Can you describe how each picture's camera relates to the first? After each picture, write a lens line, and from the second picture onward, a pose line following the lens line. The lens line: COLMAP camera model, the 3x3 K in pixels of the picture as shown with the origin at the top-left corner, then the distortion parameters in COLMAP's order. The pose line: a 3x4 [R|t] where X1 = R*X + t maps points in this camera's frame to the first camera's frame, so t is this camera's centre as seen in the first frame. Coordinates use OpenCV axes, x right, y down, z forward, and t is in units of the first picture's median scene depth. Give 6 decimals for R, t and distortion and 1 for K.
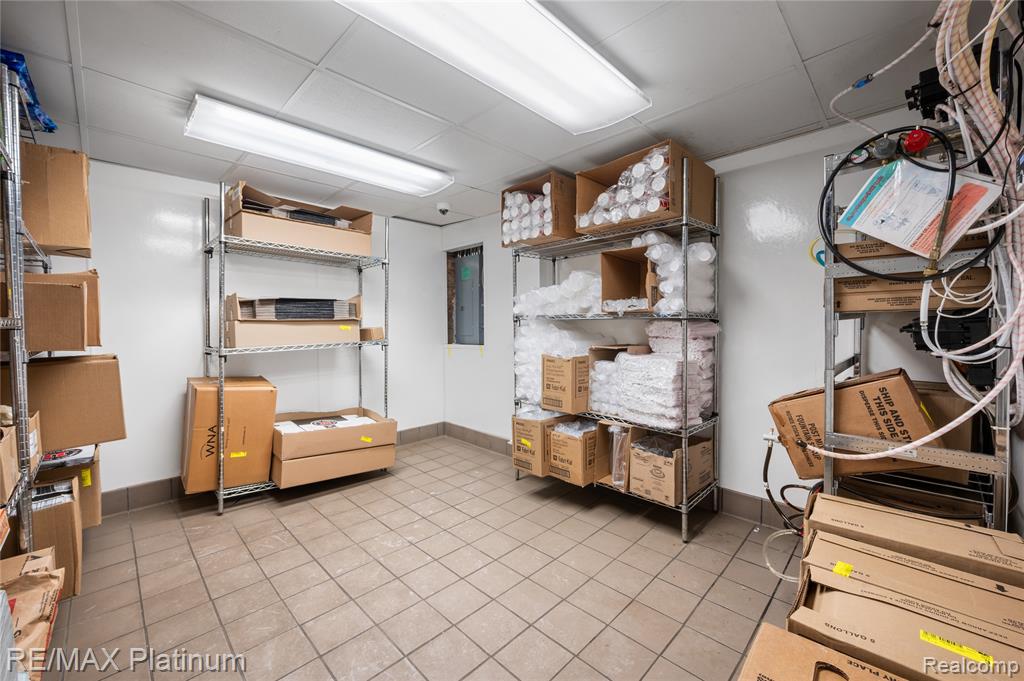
lens RADIAL K [[408.3, 0, 508.1], [0, 408.3, 323.8], [0, 0, 1]] dist [-0.000033, -0.000205]
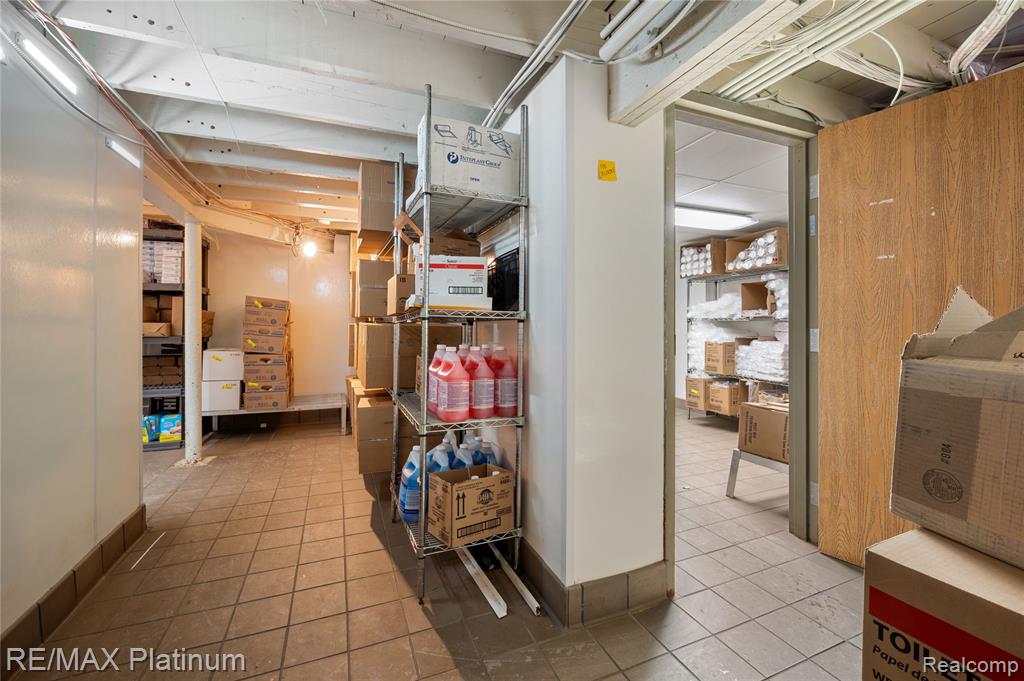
lens RADIAL K [[408.3, 0, 508.1], [0, 408.3, 323.8], [0, 0, 1]] dist [-0.000033, -0.000205]
pose [[0.920818, 0.009395, -0.389880, -0.011955], [-0.010131, 0.999949, 0.000169, 0.010523], [0.389862, 0.003795, 0.920866, -0.973060]]
